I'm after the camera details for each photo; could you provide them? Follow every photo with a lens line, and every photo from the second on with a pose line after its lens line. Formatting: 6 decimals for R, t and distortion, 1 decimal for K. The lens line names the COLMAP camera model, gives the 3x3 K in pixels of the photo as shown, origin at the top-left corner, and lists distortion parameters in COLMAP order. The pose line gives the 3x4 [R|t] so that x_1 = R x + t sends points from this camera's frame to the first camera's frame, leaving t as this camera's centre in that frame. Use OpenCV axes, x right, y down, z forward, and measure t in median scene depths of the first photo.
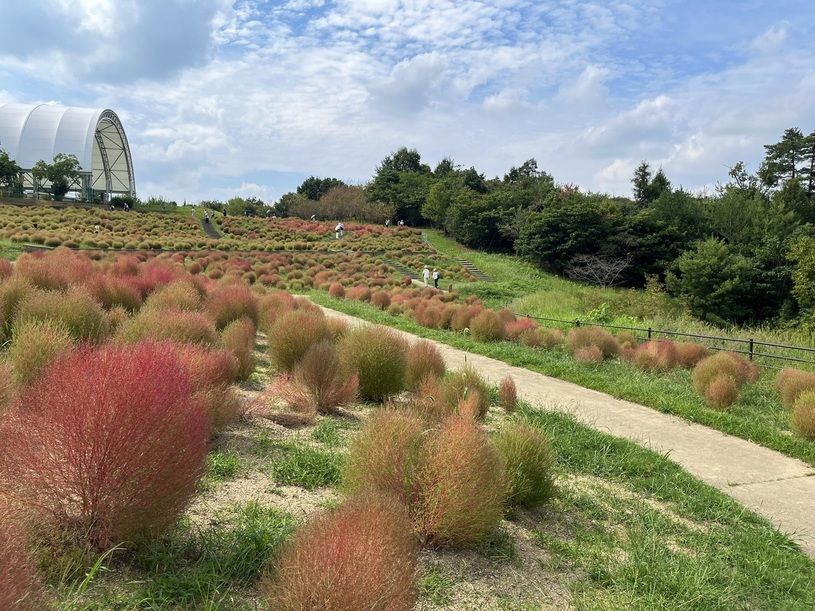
lens RADIAL K [[618.5, 0, 407.3], [0, 618.5, 303.7], [0, 0, 1]] dist [0.048420, 0.000742]
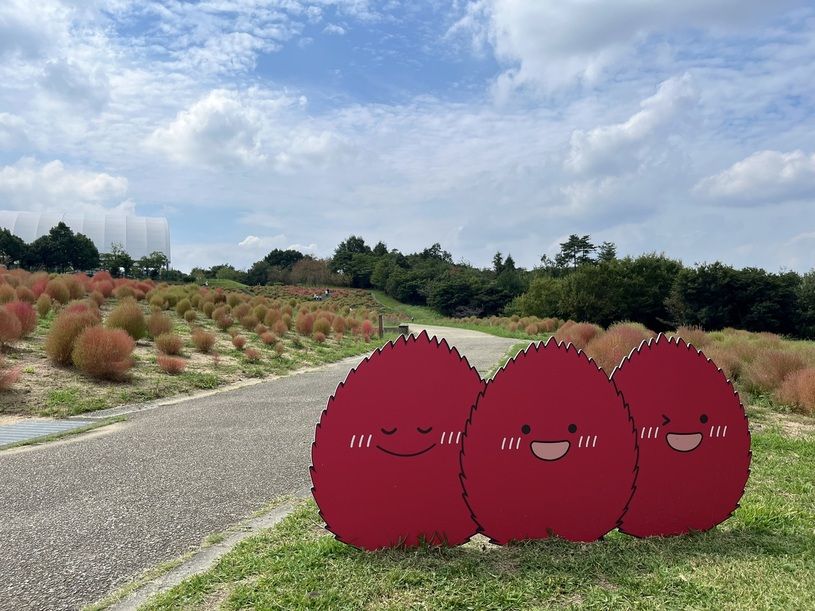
lens RADIAL K [[618.5, 0, 407.7], [0, 618.5, 305.3], [0, 0, 1]] dist [0.048420, 0.000742]
pose [[0.991313, -0.020088, 0.129983, -0.089842], [0.029911, 0.996805, -0.074066, 0.038786], [-0.128080, 0.077310, 0.988746, -0.597714]]
